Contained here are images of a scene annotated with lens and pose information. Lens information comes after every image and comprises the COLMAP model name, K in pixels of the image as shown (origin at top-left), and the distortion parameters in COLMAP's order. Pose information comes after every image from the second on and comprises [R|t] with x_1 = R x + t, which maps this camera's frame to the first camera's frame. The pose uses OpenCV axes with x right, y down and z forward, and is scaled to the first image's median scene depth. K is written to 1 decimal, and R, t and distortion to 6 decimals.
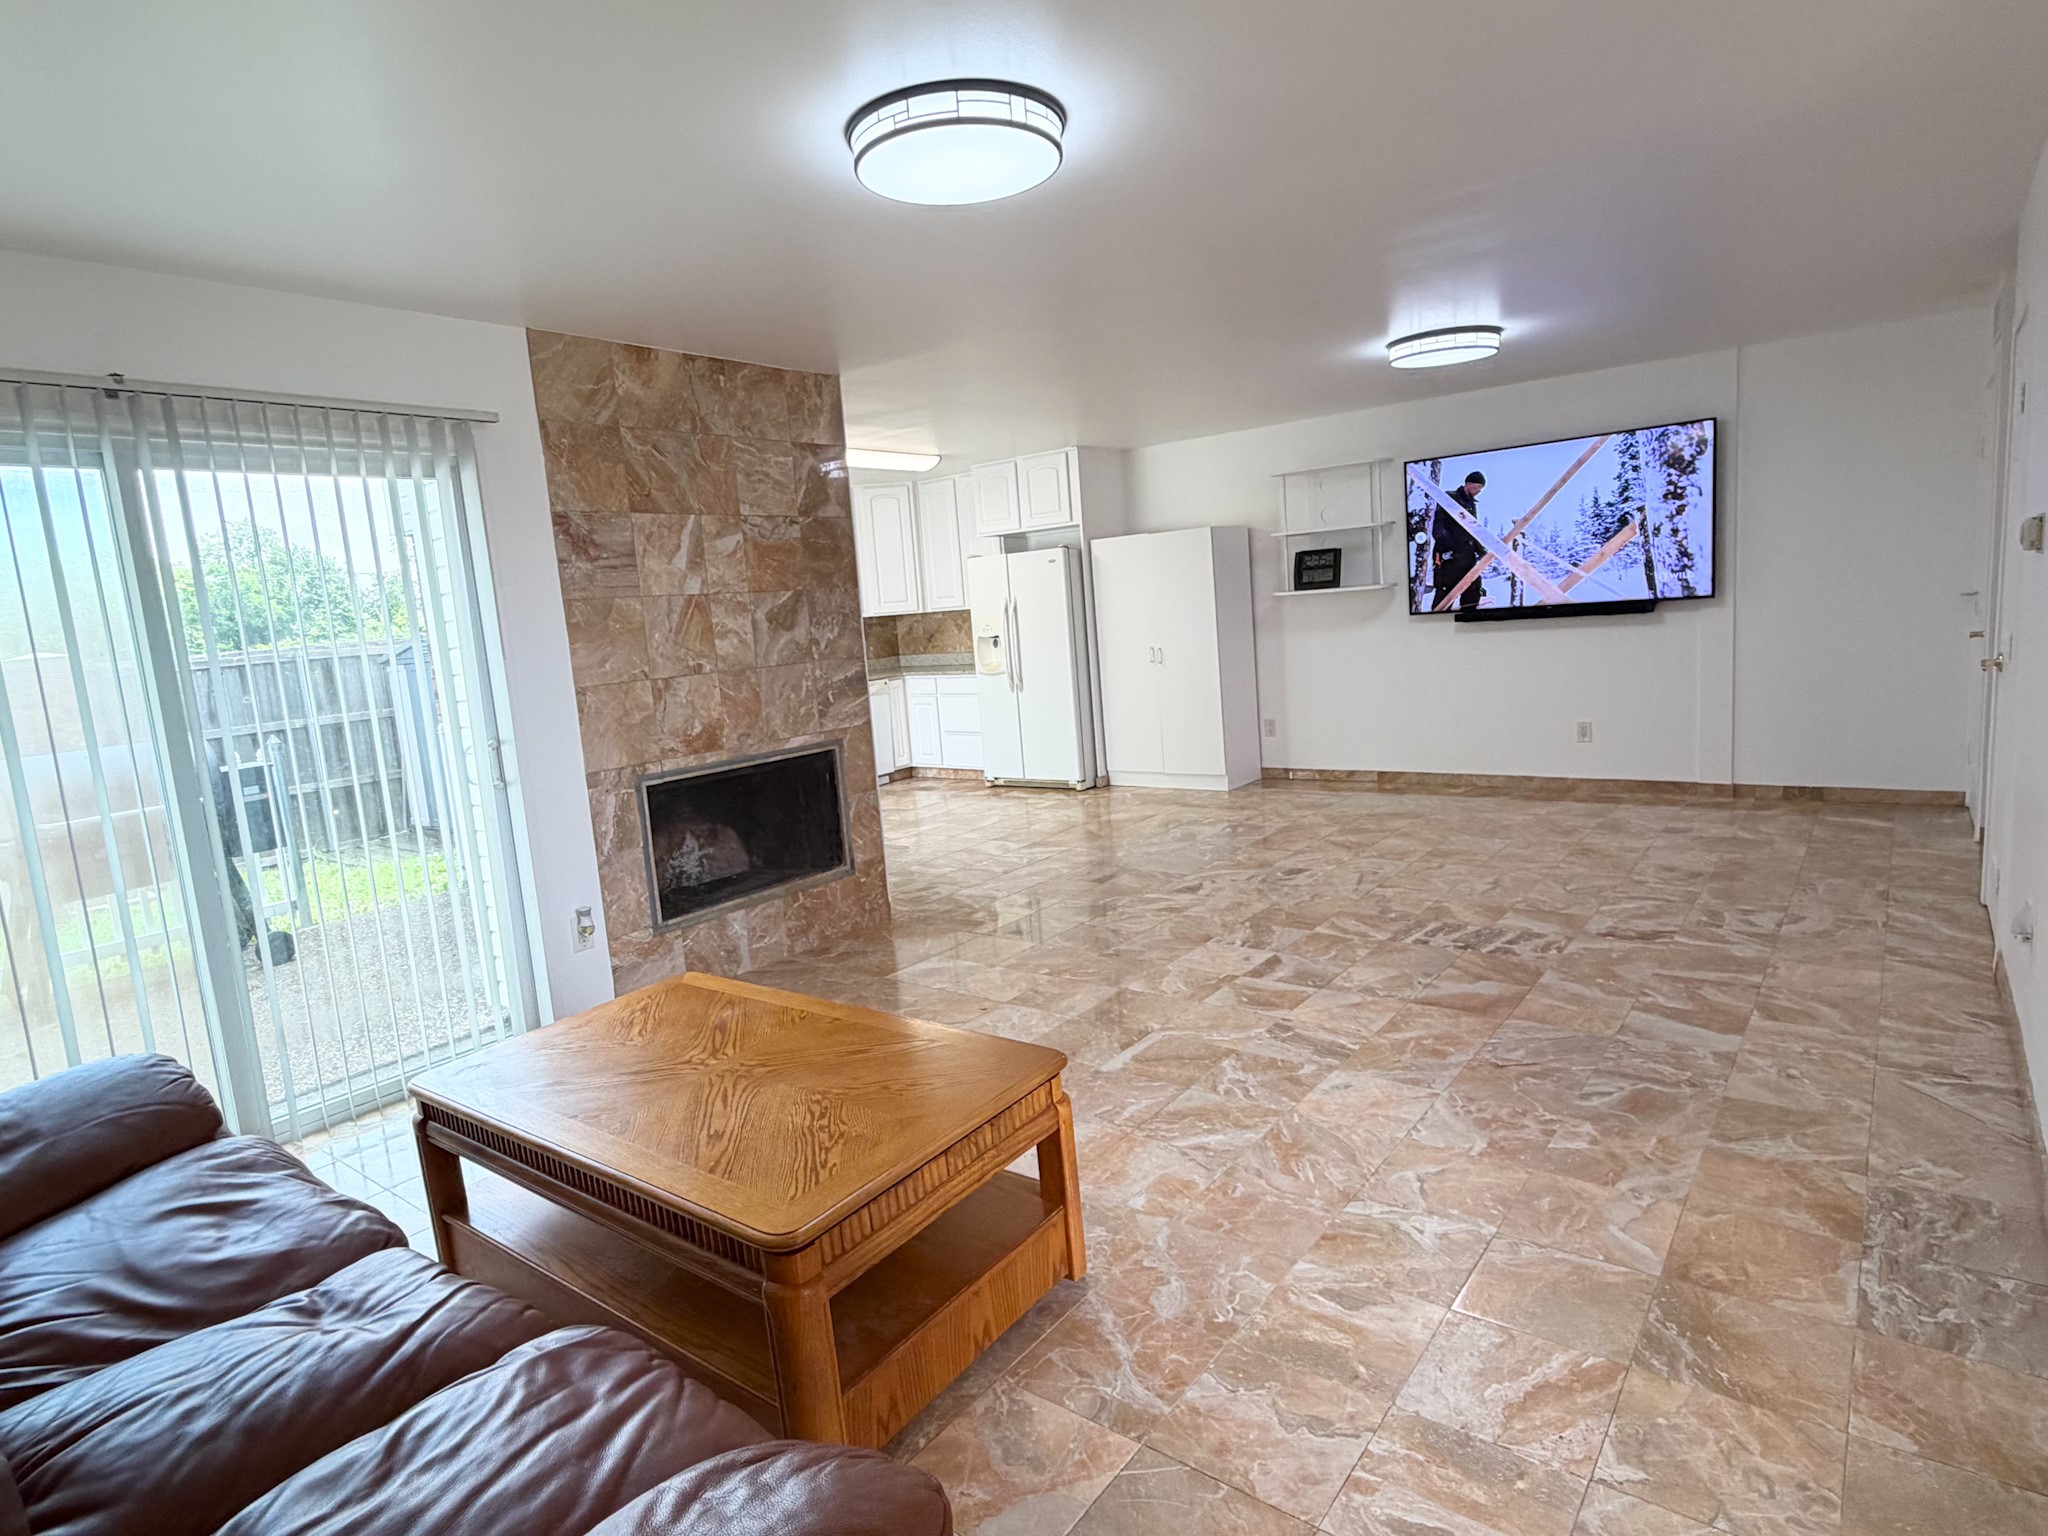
lens RADIAL K [[1125.1, 0, 1019.5], [0, 1125.1, 766.8], [0, 0, 1]] dist [0.000309, 0.000834]
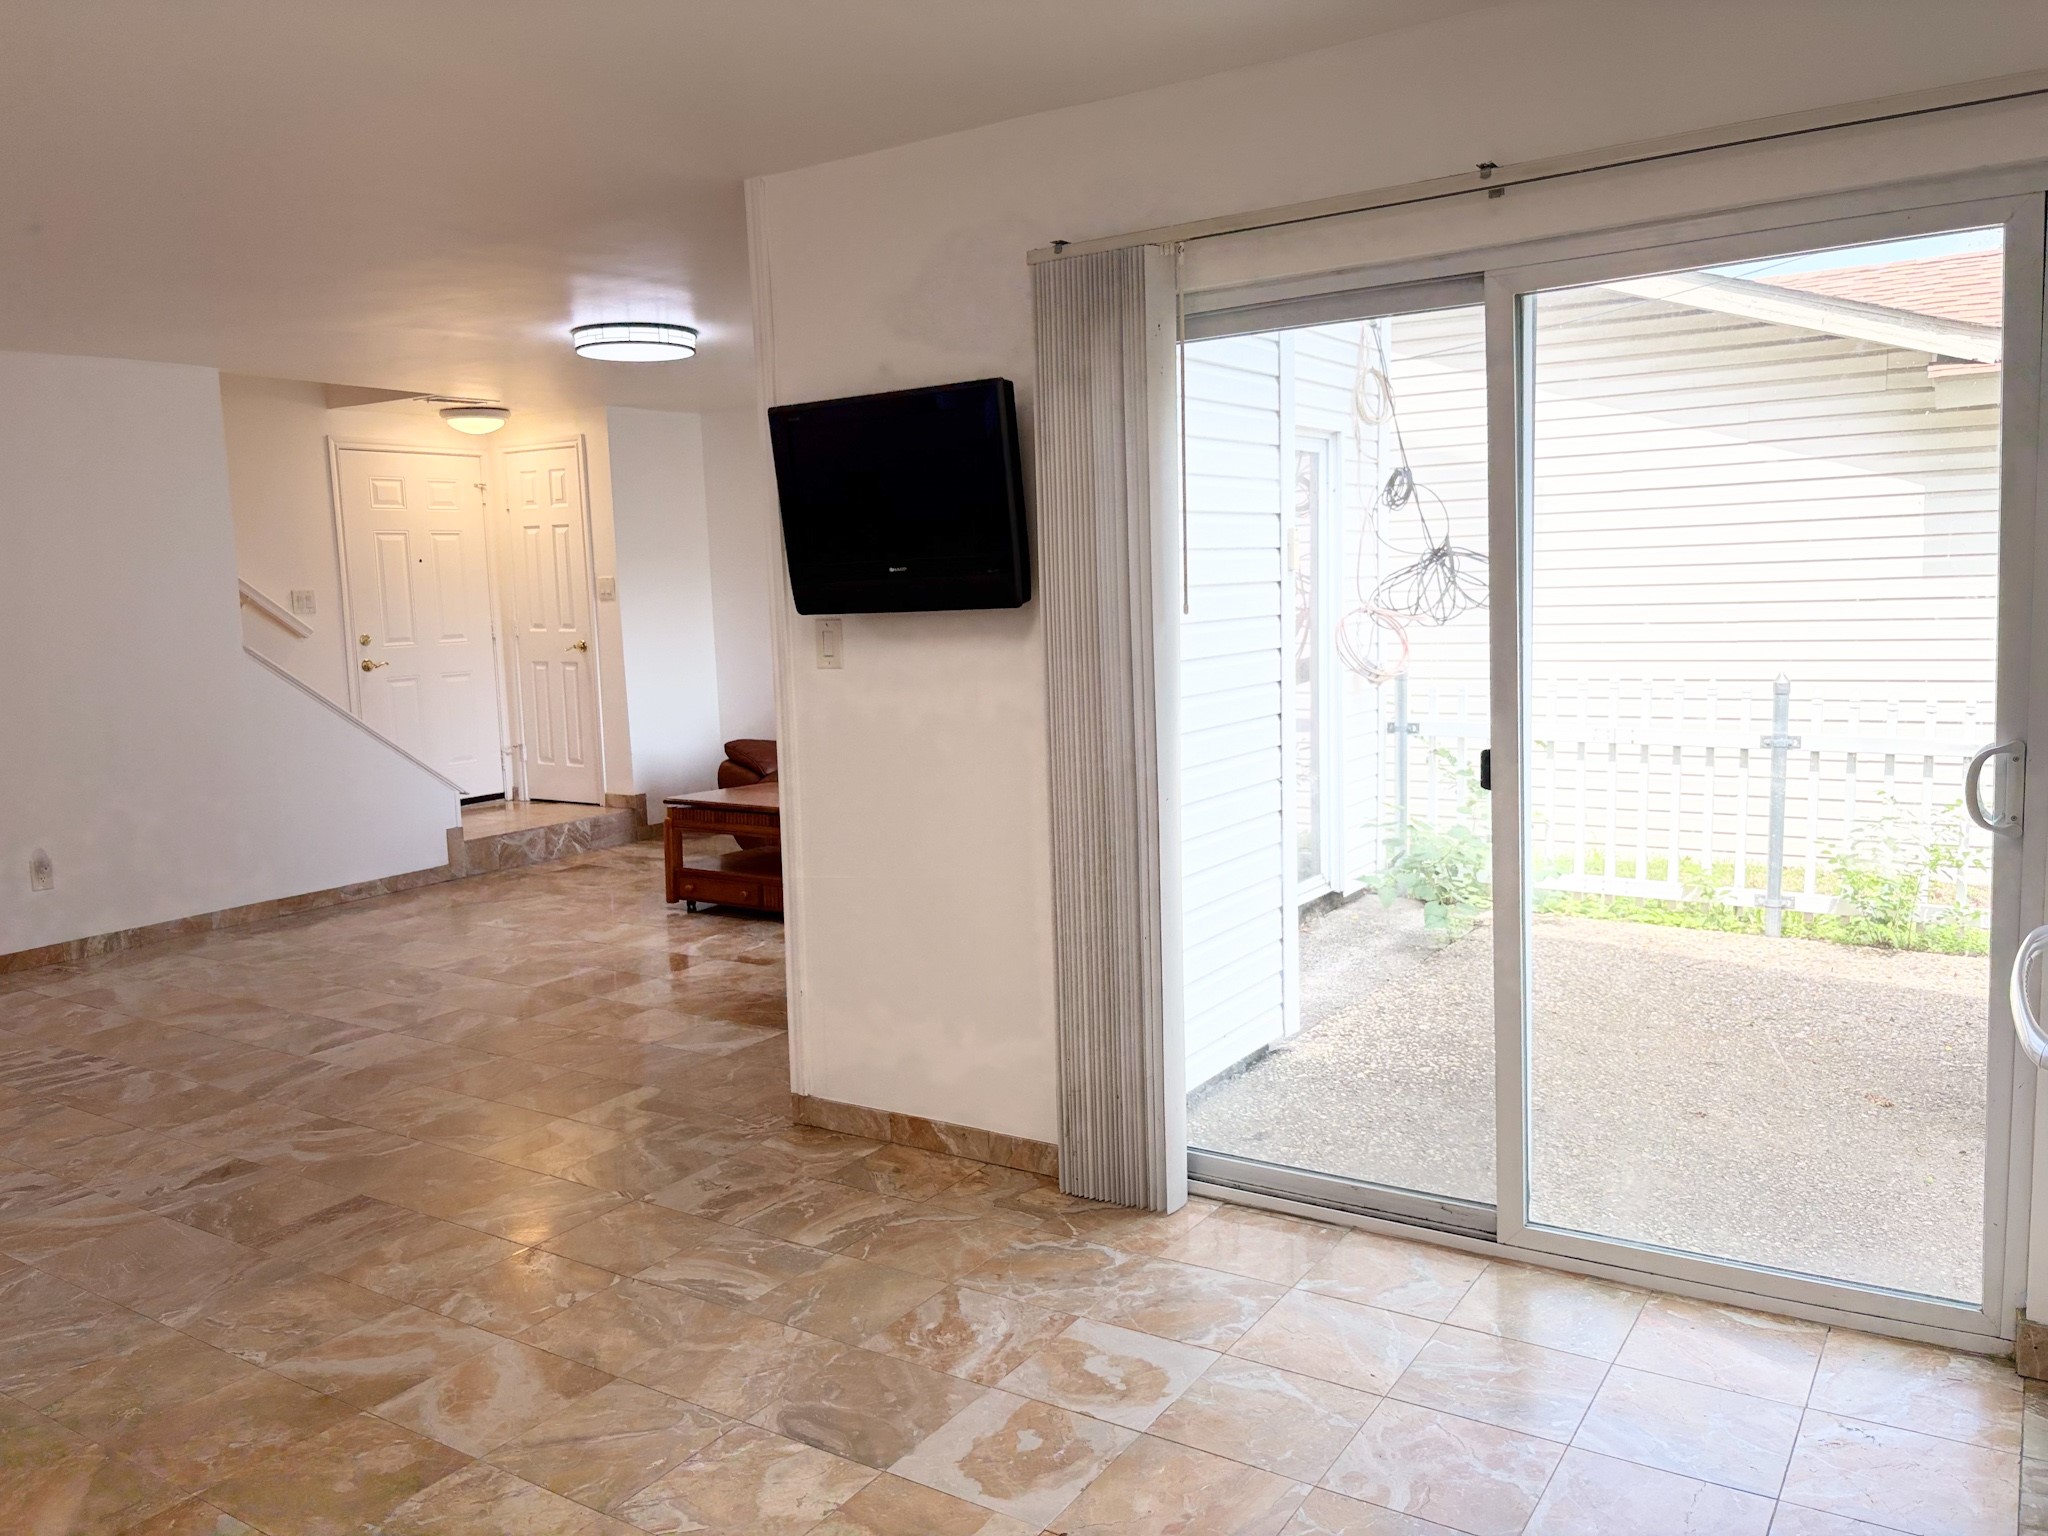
lens RADIAL K [[1550.9, 0, 1015.6], [0, 1550.9, 752.5], [0, 0, 1]] dist [0.033826, -0.040190]
pose [[-0.990818, 0.116033, -0.069395, -0.233283], [0.094820, 0.962251, 0.255111, -0.289334], [0.096377, 0.246189, -0.964418, 2.091369]]
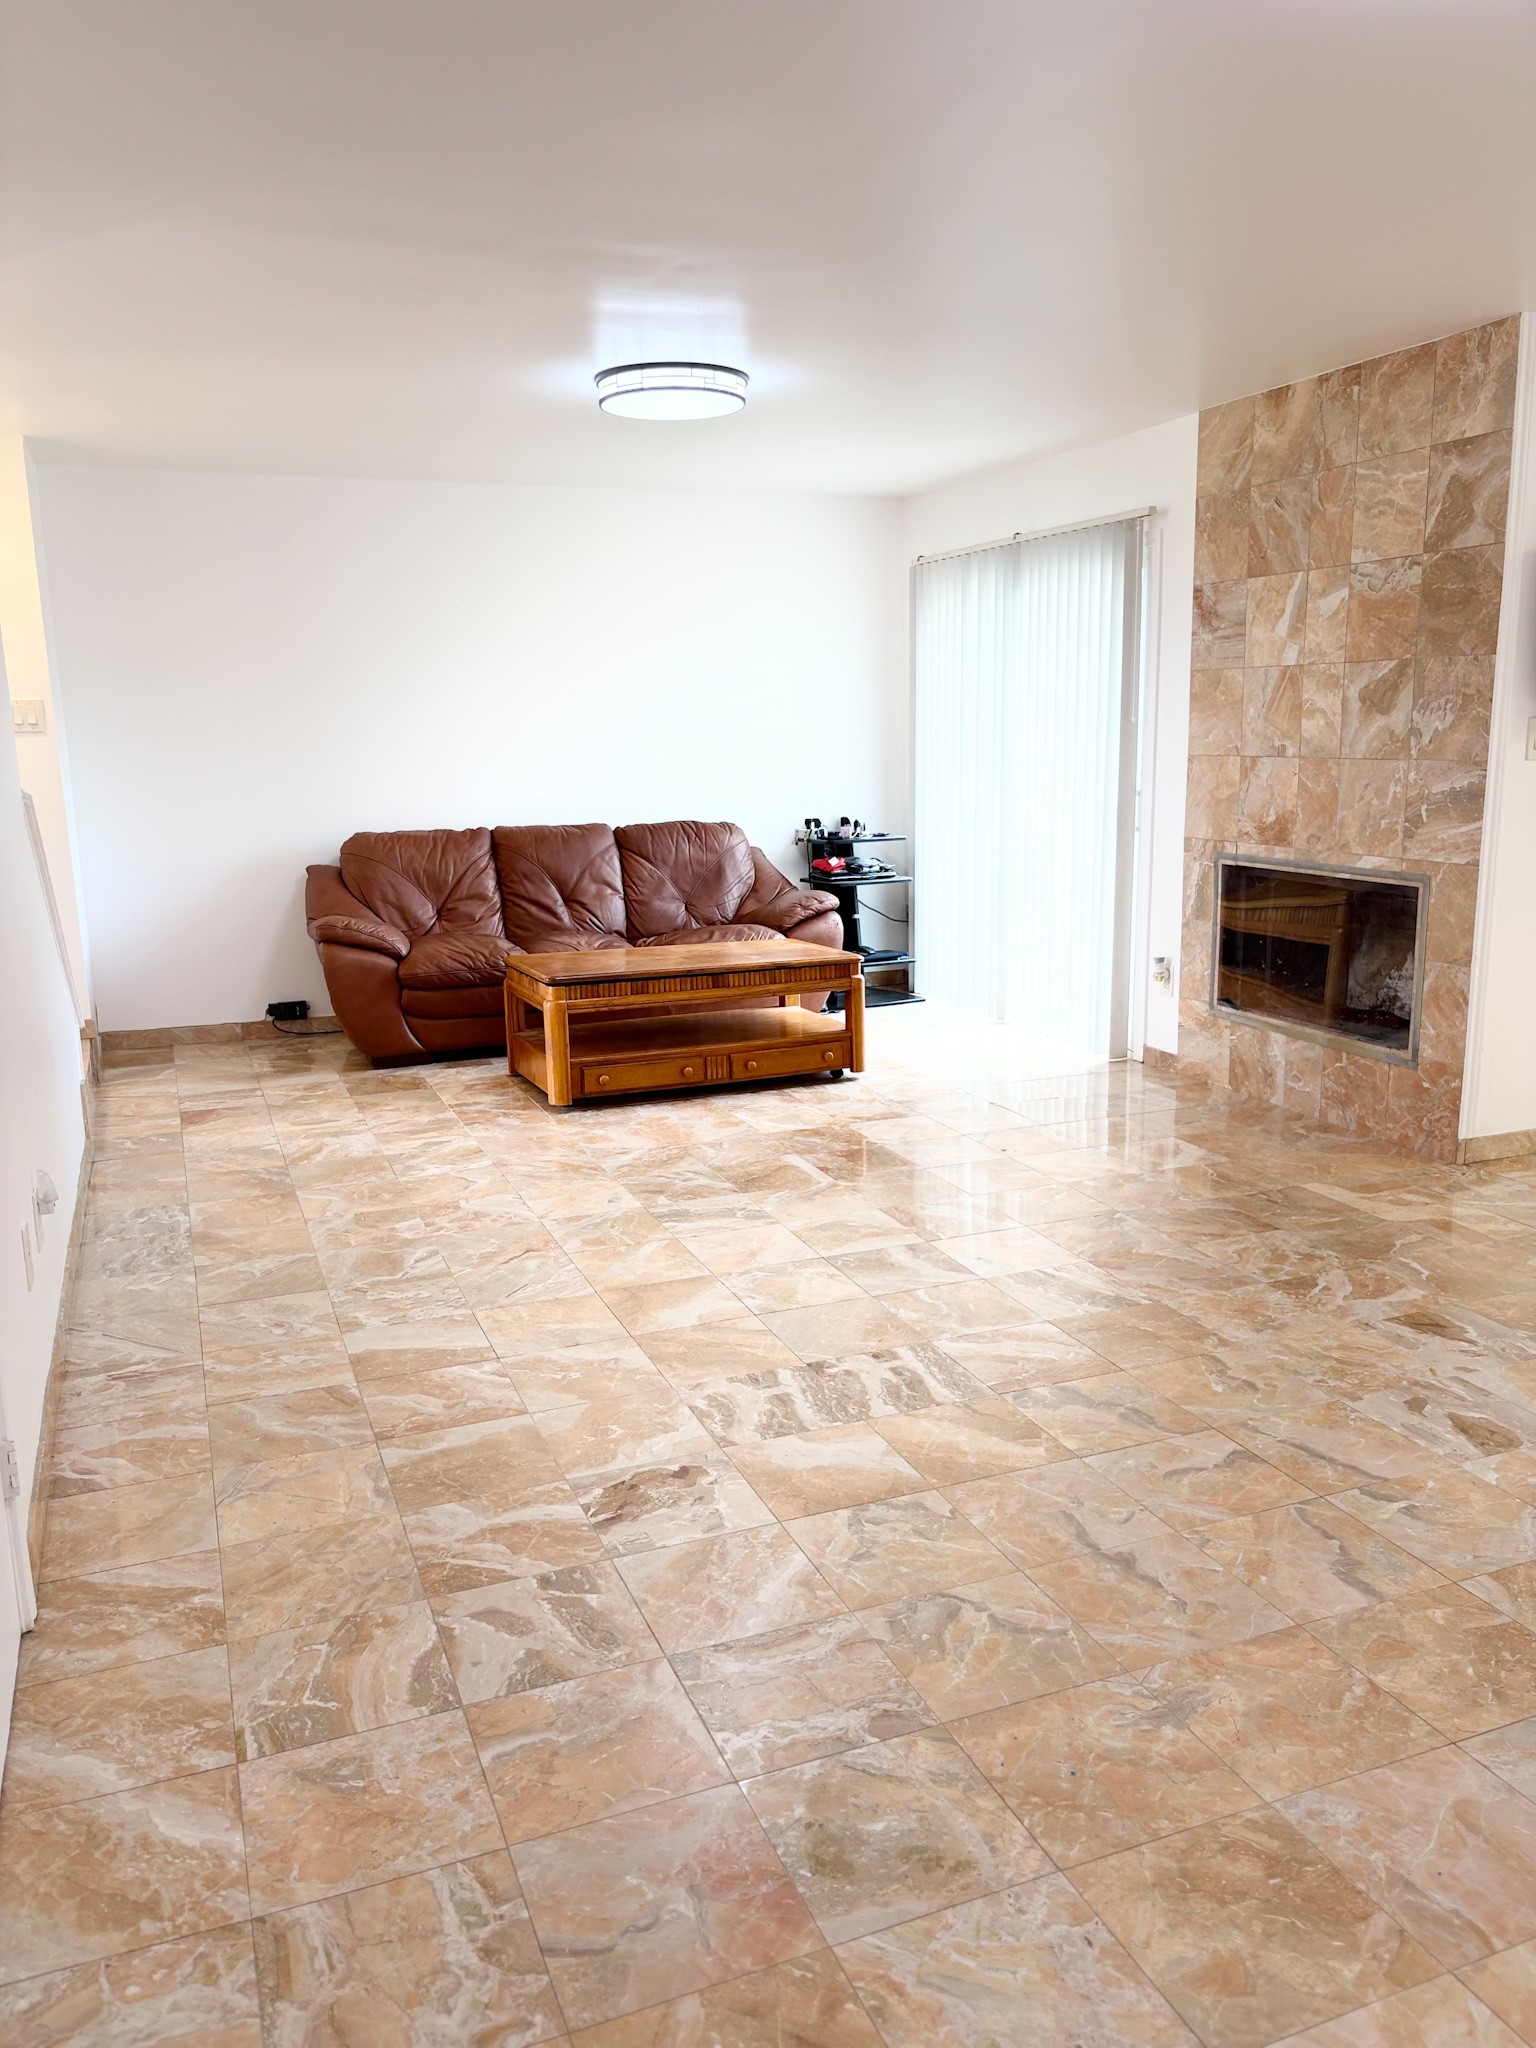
lens RADIAL K [[1550.9, 0, 764.1], [0, 1550.9, 1039.7], [0, 0, 1]] dist [0.033826, -0.040190]
pose [[-0.506594, 0.255305, -0.823518, 0.998448], [-0.064016, 0.941378, 0.331223, -0.255161], [0.859805, 0.220514, -0.460553, 1.273999]]
